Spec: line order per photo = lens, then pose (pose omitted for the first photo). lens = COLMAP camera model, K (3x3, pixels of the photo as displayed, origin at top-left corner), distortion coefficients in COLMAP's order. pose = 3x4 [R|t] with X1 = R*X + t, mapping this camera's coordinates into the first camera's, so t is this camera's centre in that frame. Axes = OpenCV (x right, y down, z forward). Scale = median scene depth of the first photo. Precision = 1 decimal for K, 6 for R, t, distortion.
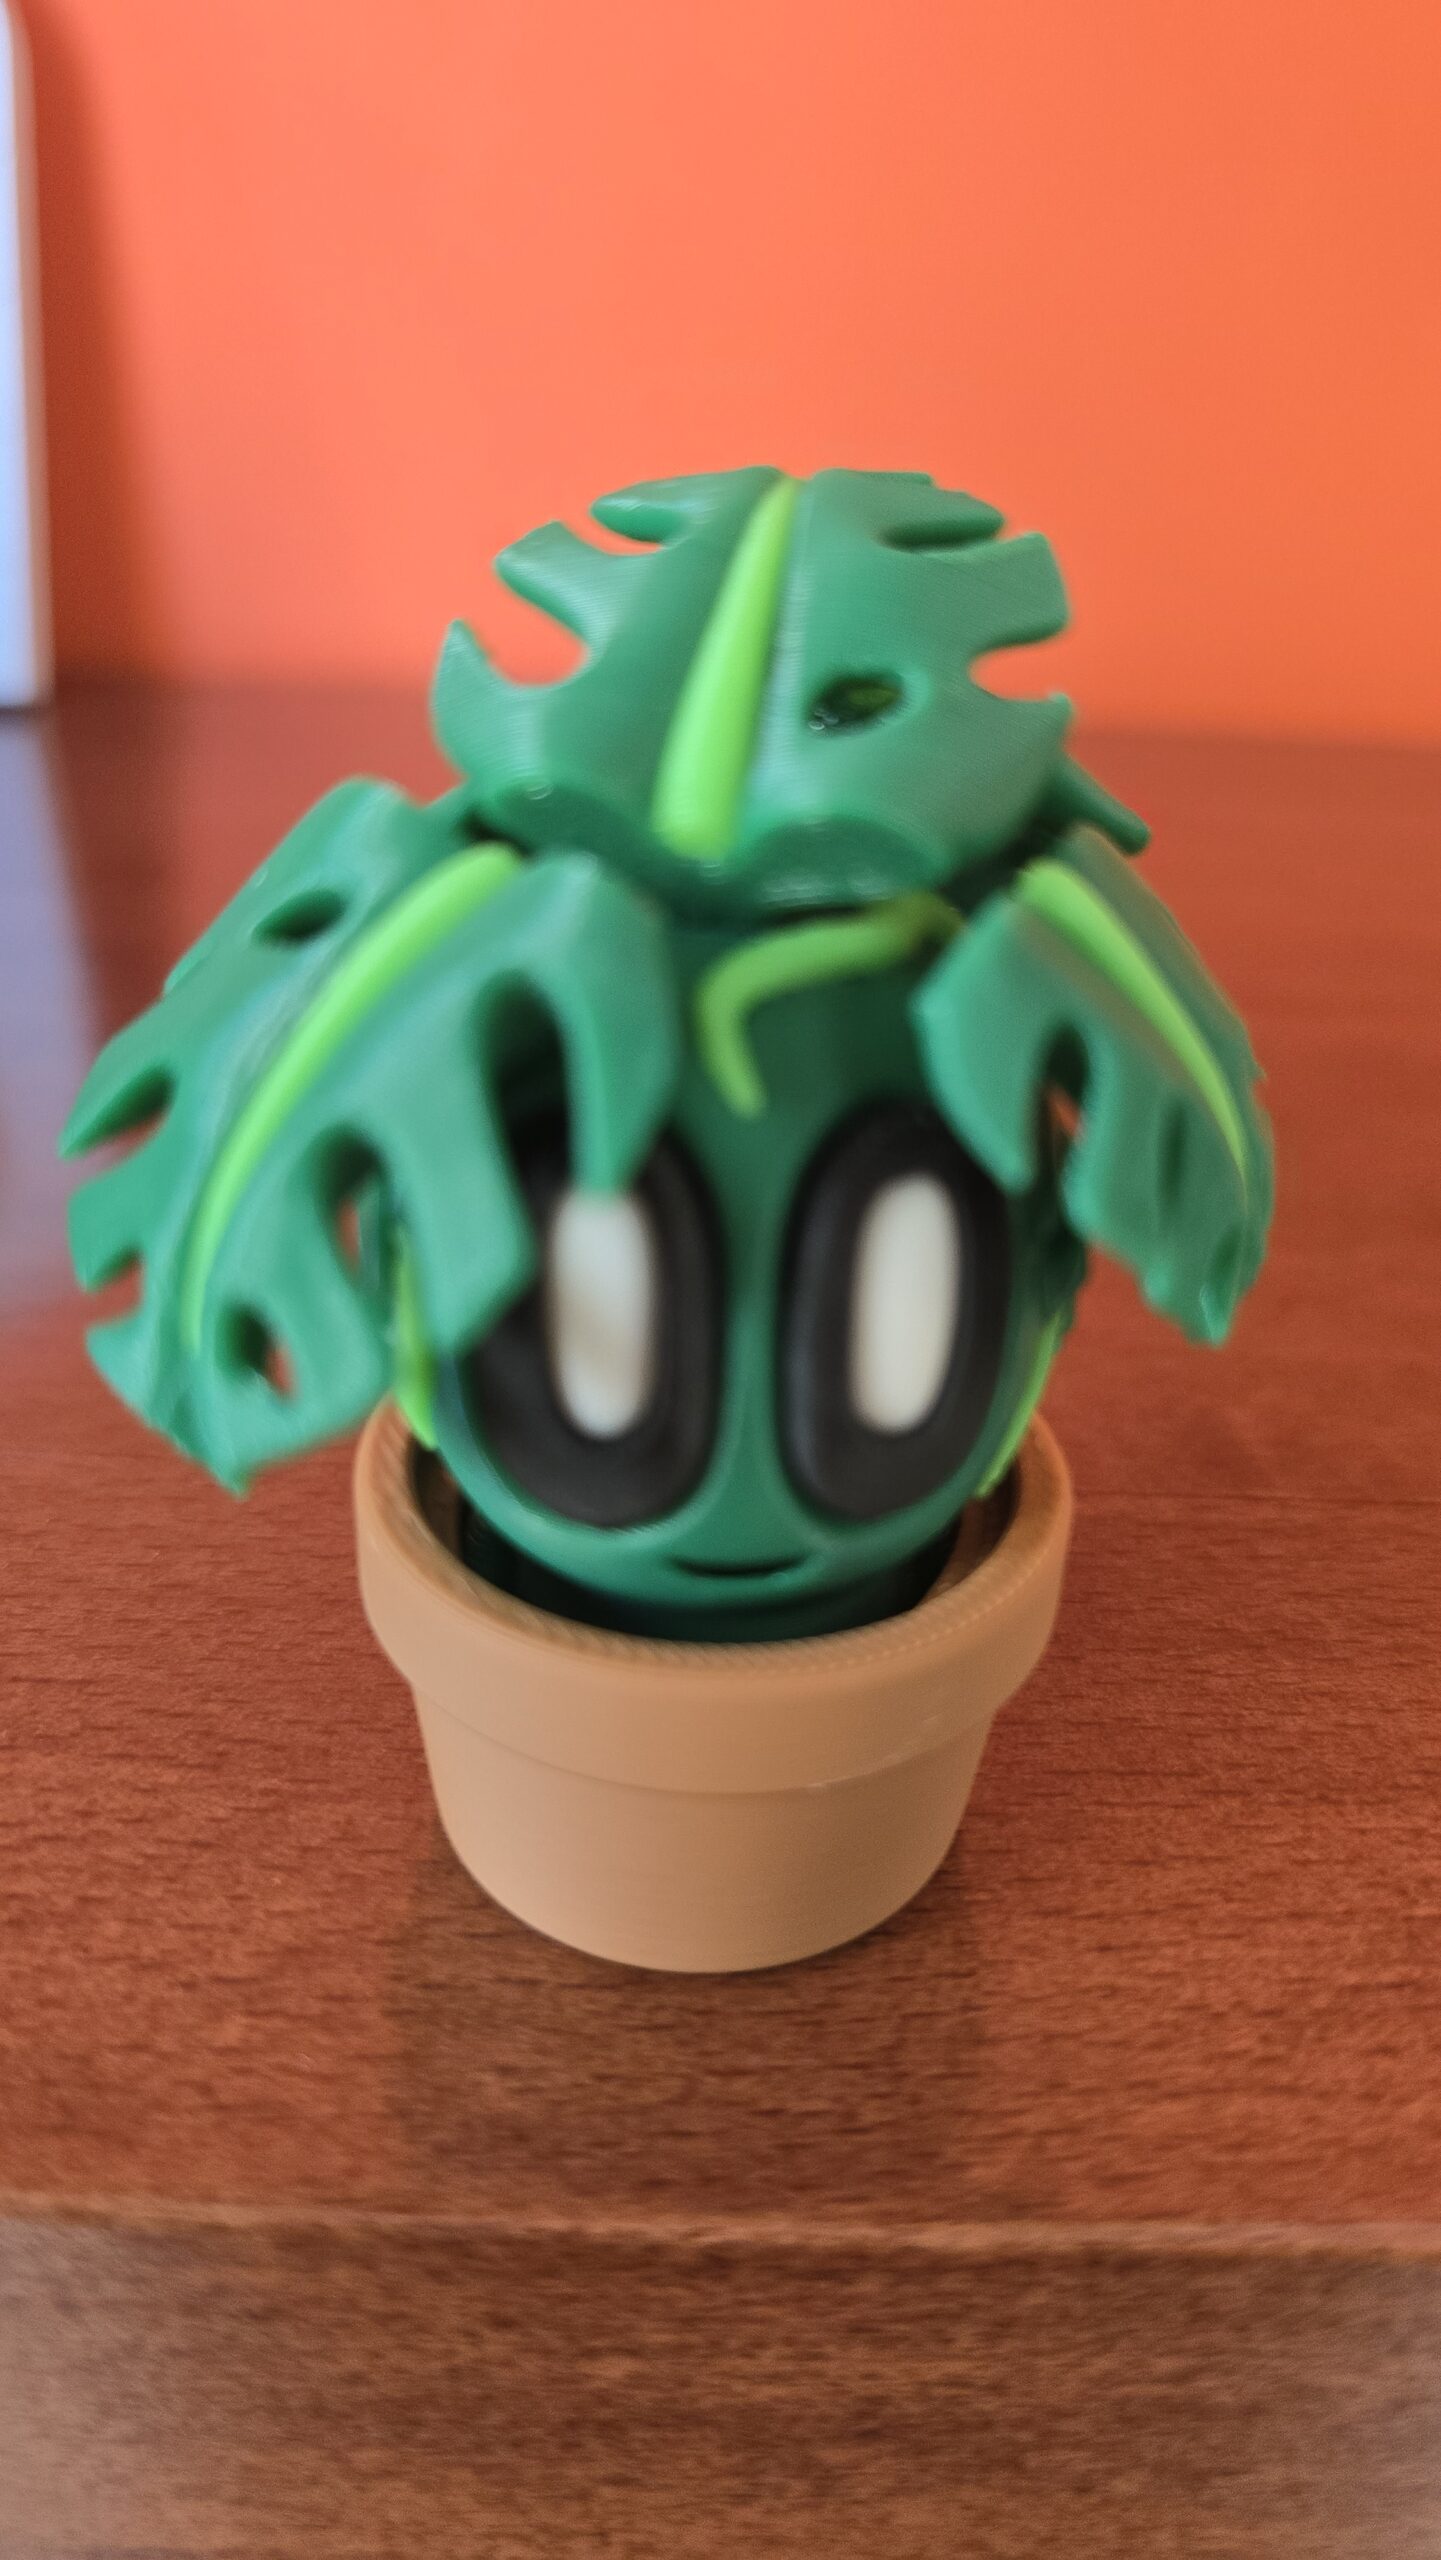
lens RADIAL K [[1747.9, 0, 719.3], [0, 1747.9, 1272.6], [0, 0, 1]] dist [-0.054095, 0.004364]
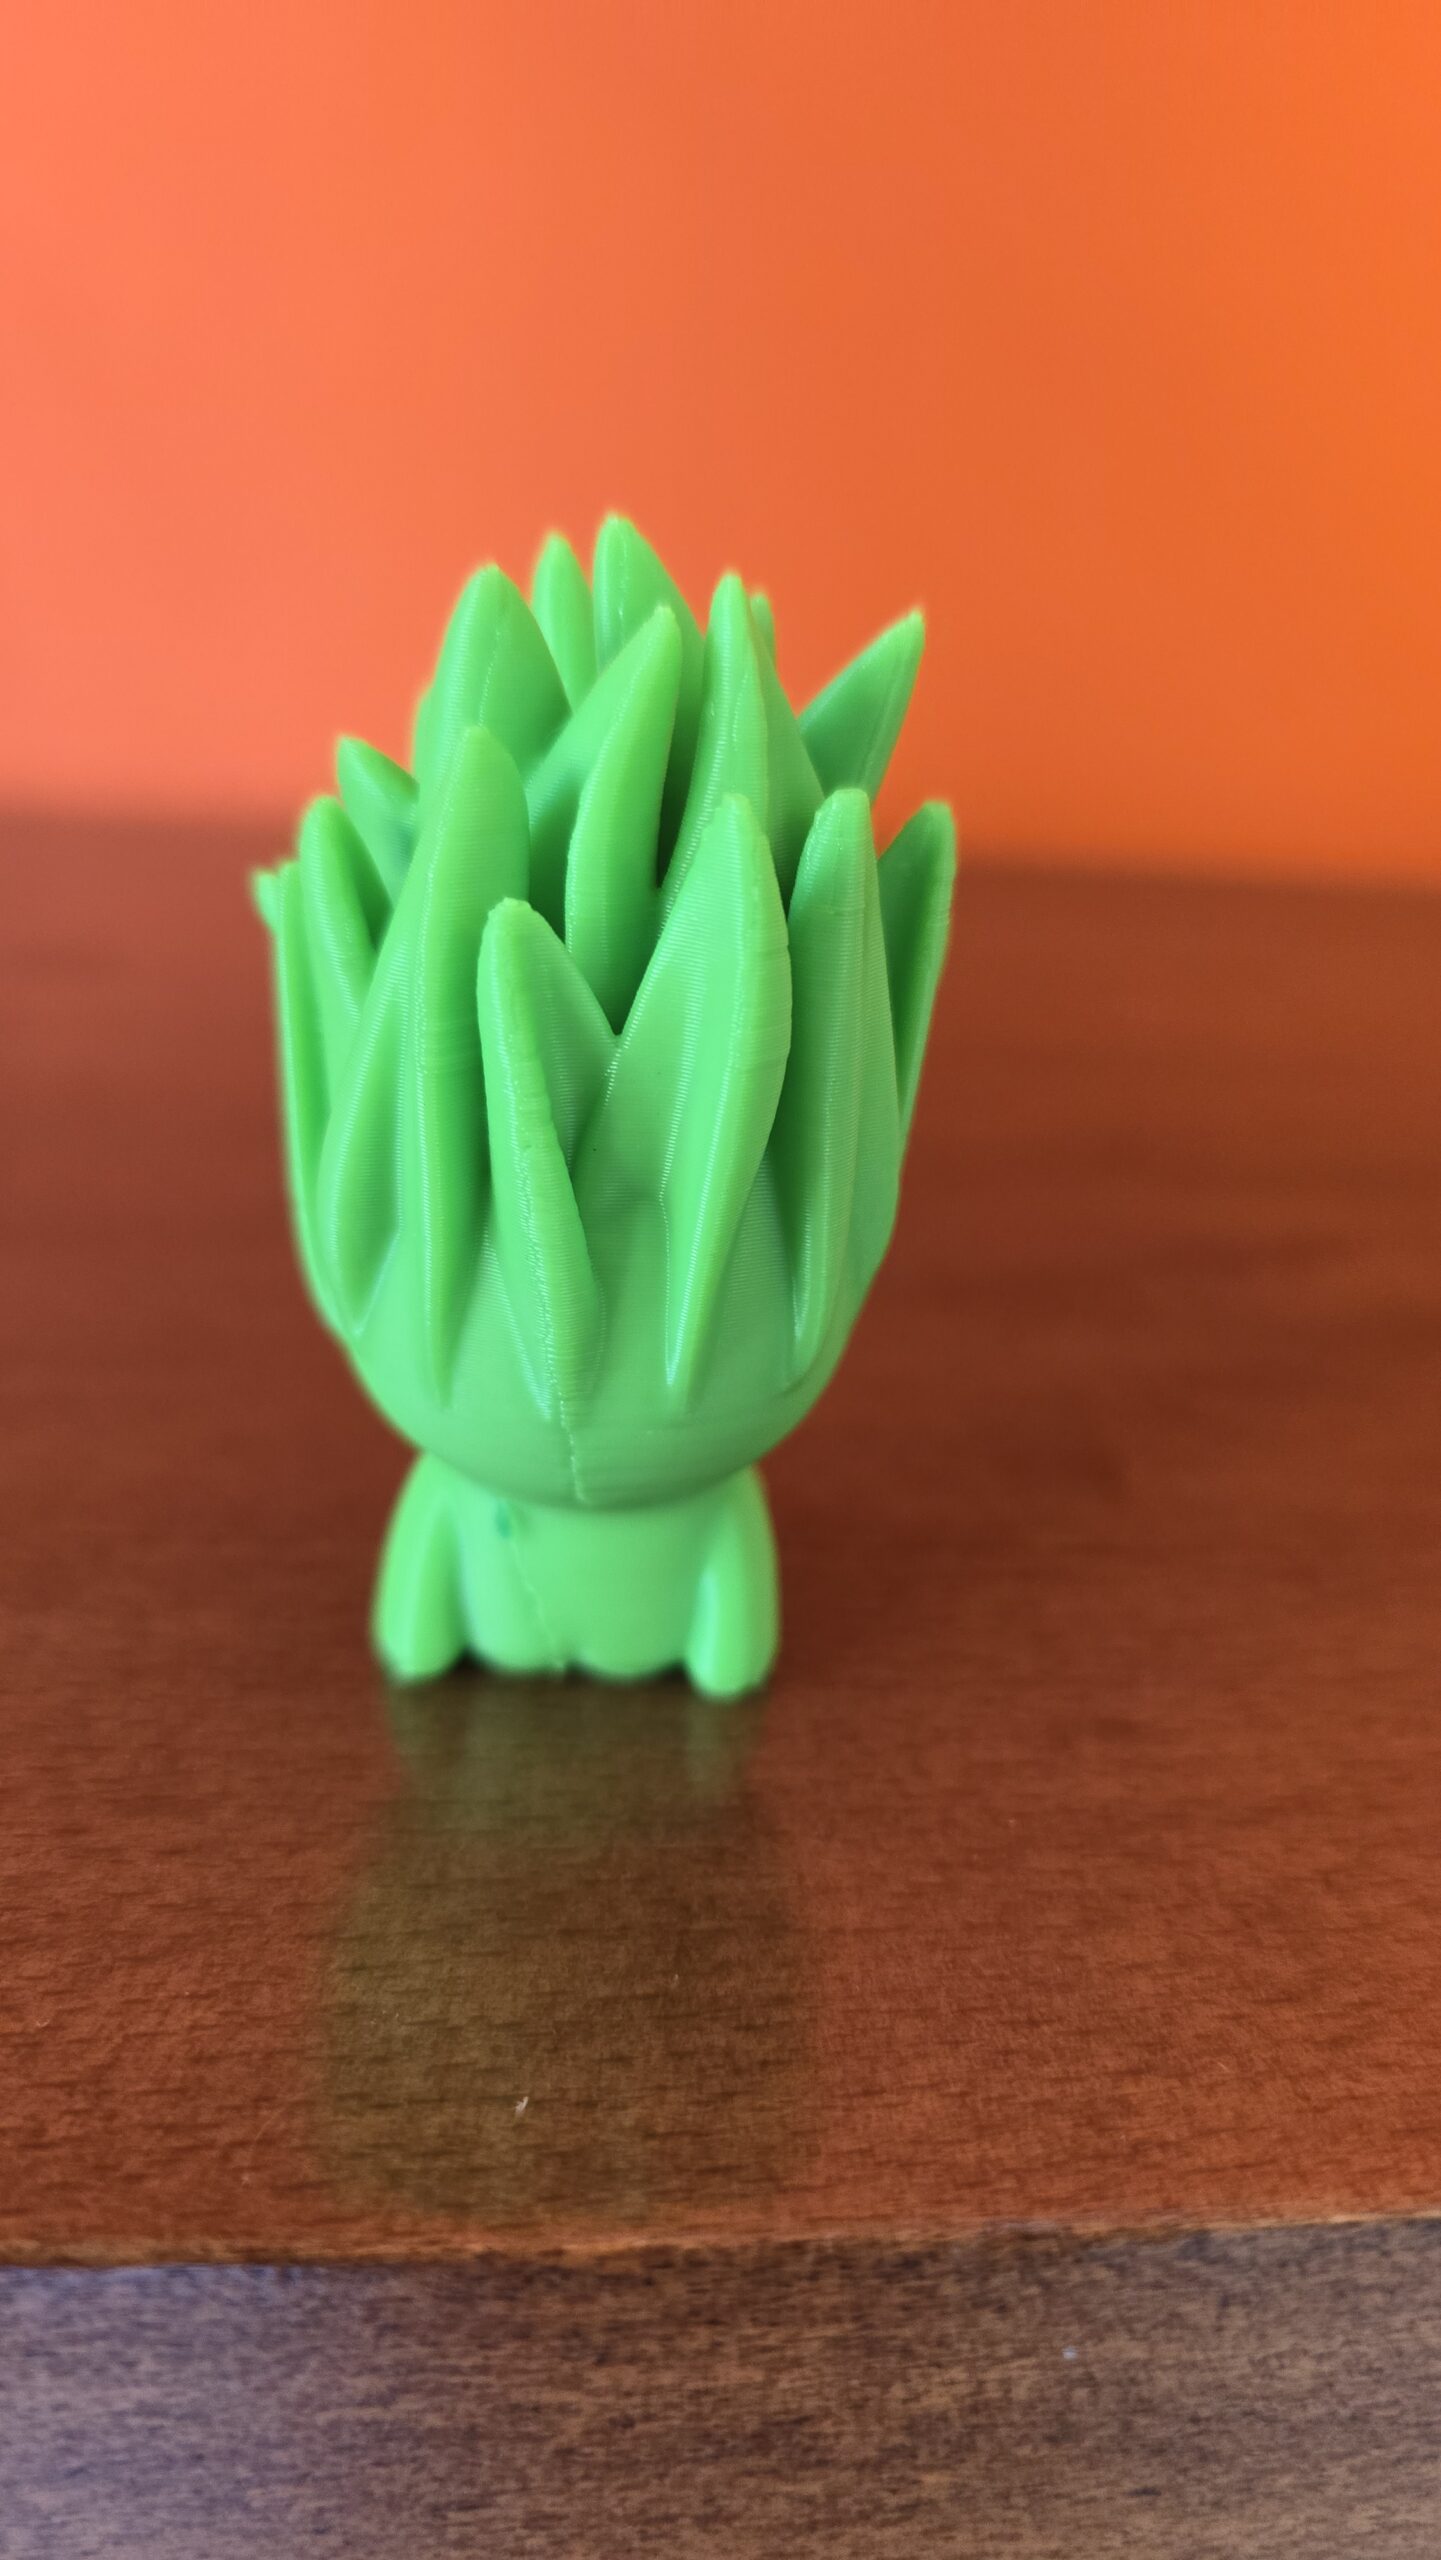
lens RADIAL K [[1769.6, 0, 712.2], [0, 1769.6, 1293.6], [0, 0, 1]] dist [-0.078103, 0.024283]
pose [[0.996983, -0.016789, 0.075778, 0.383477], [0.022423, 0.996997, -0.074119, 0.091505], [-0.074306, 0.075595, 0.994366, -0.038742]]
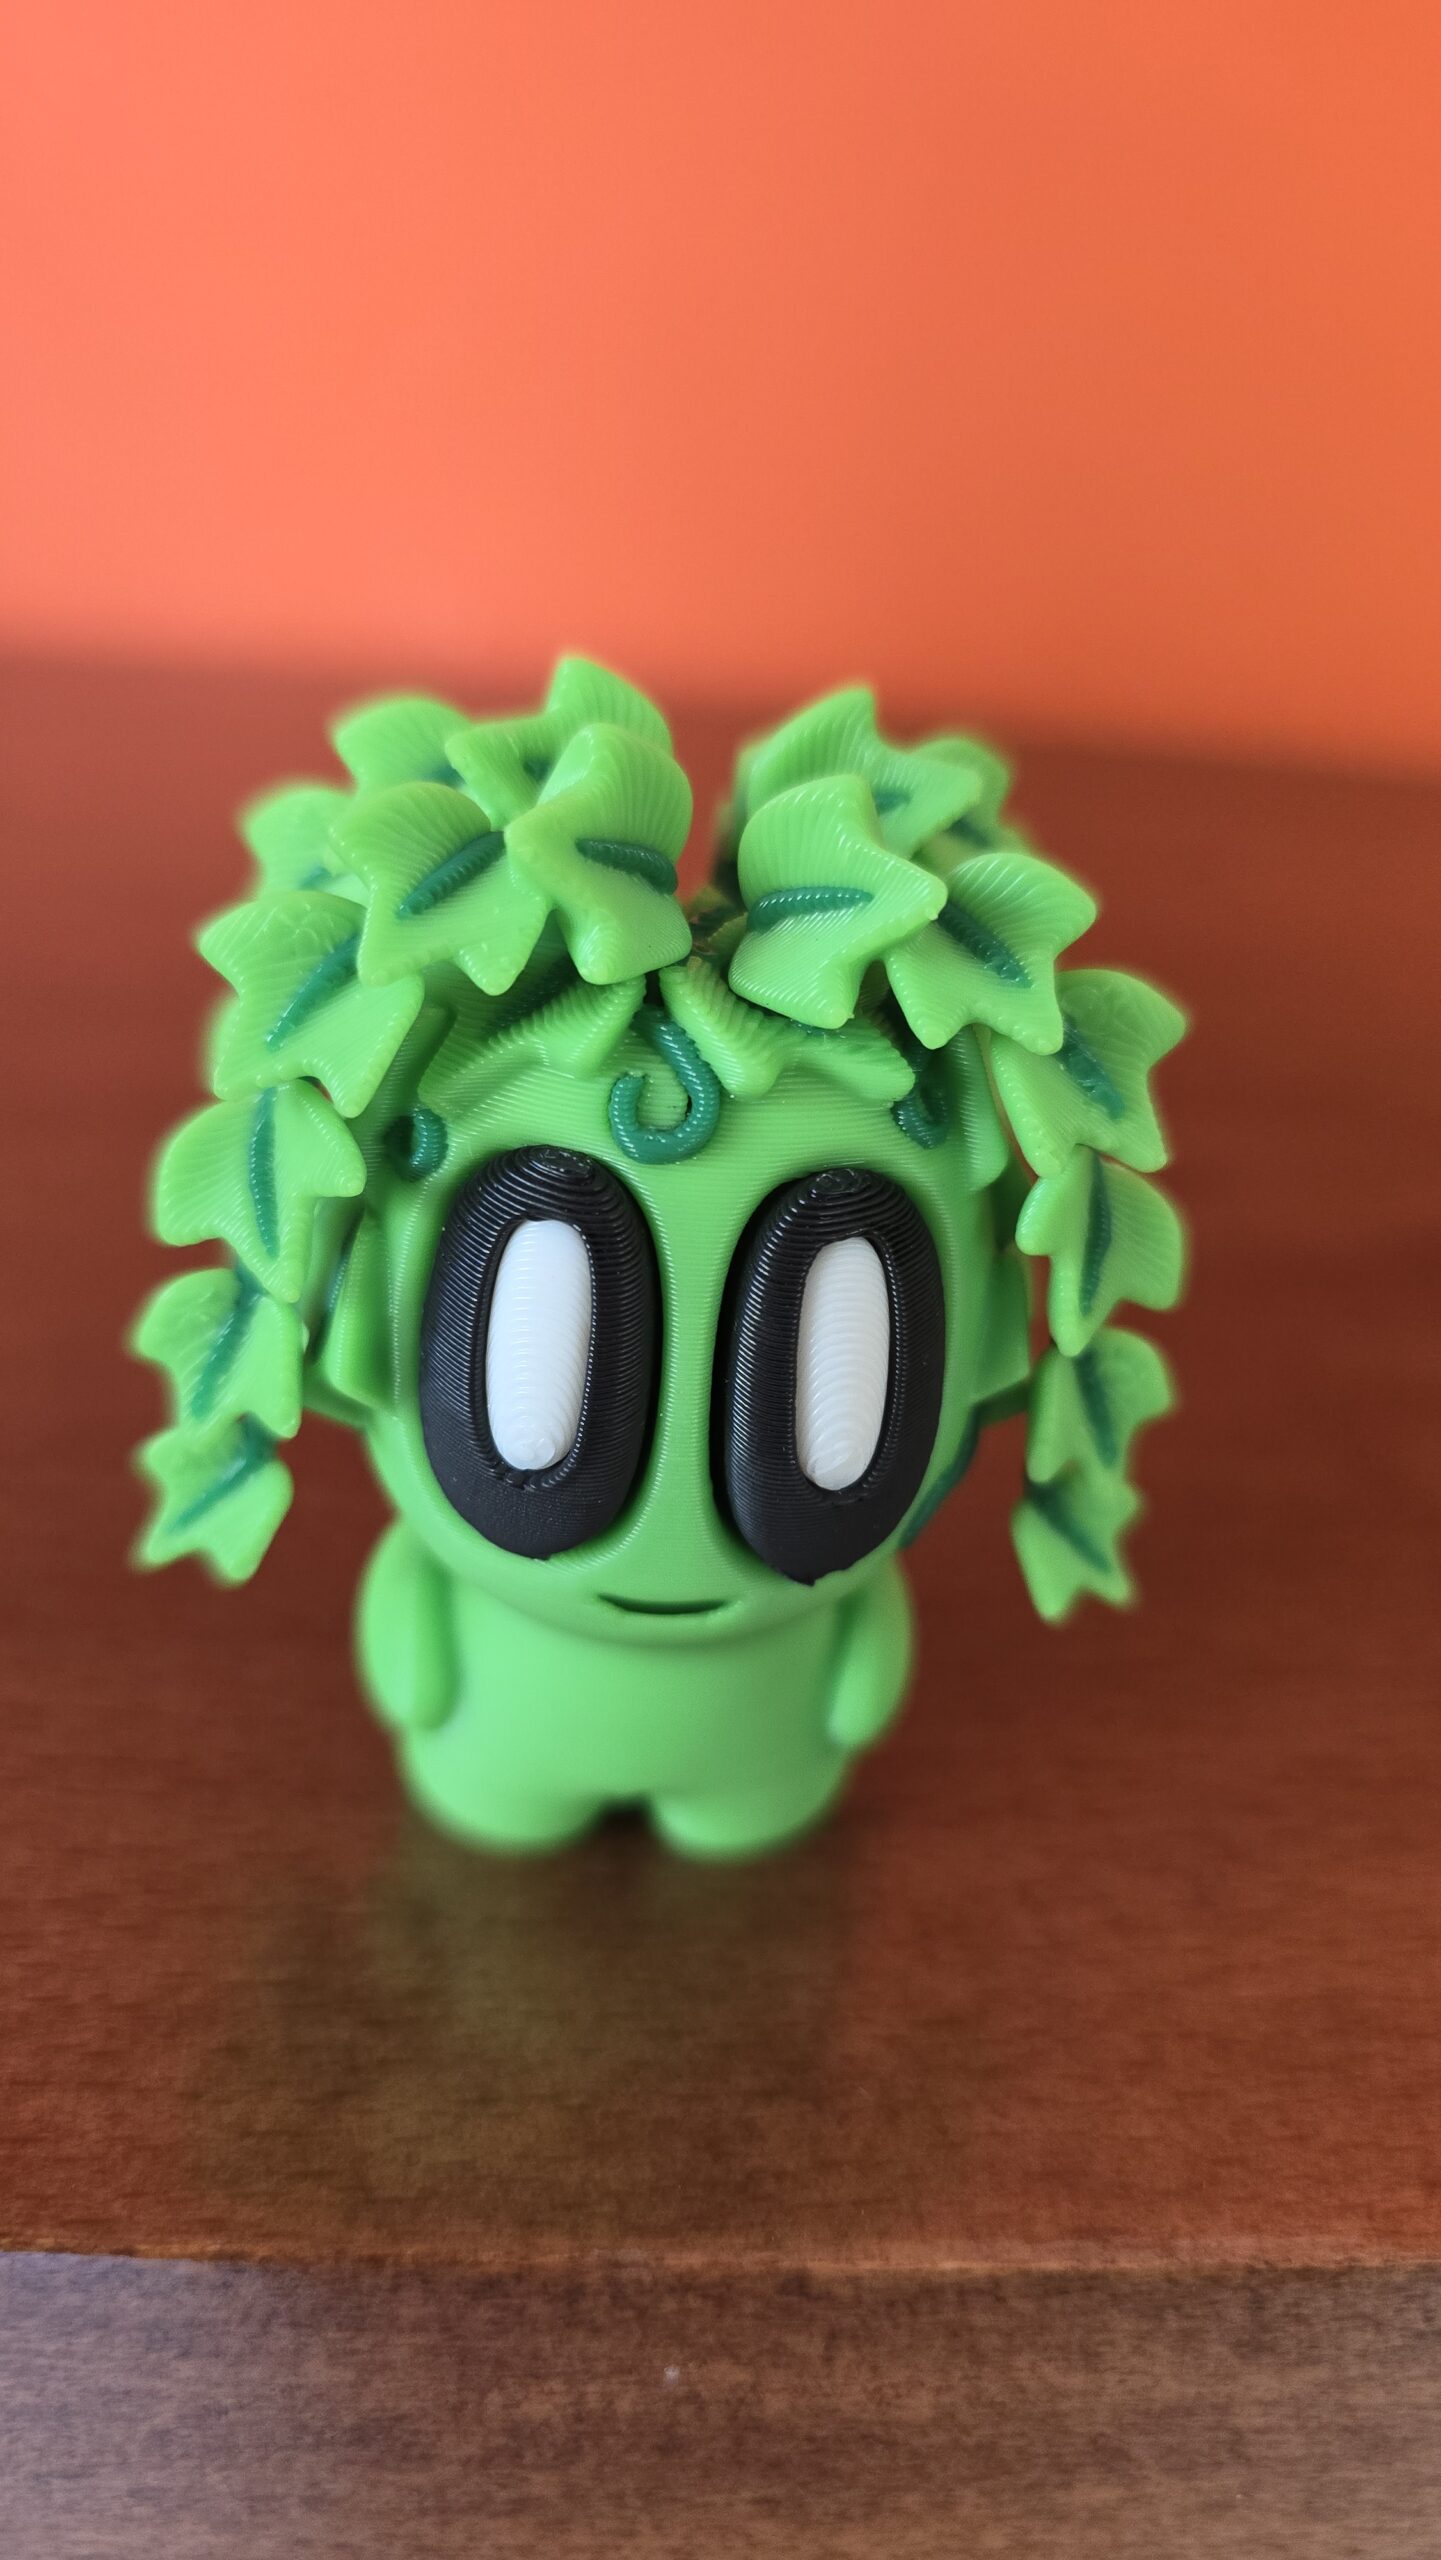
lens RADIAL K [[1784.8, 0, 694.2], [0, 1784.8, 1281.2], [0, 0, 1]] dist [-0.090418, 0.037438]
pose [[0.998374, 0.019707, 0.053487, 0.601178], [-0.020158, 0.999765, 0.007913, 0.008466], [-0.053318, -0.008979, 0.998537, 0.007363]]
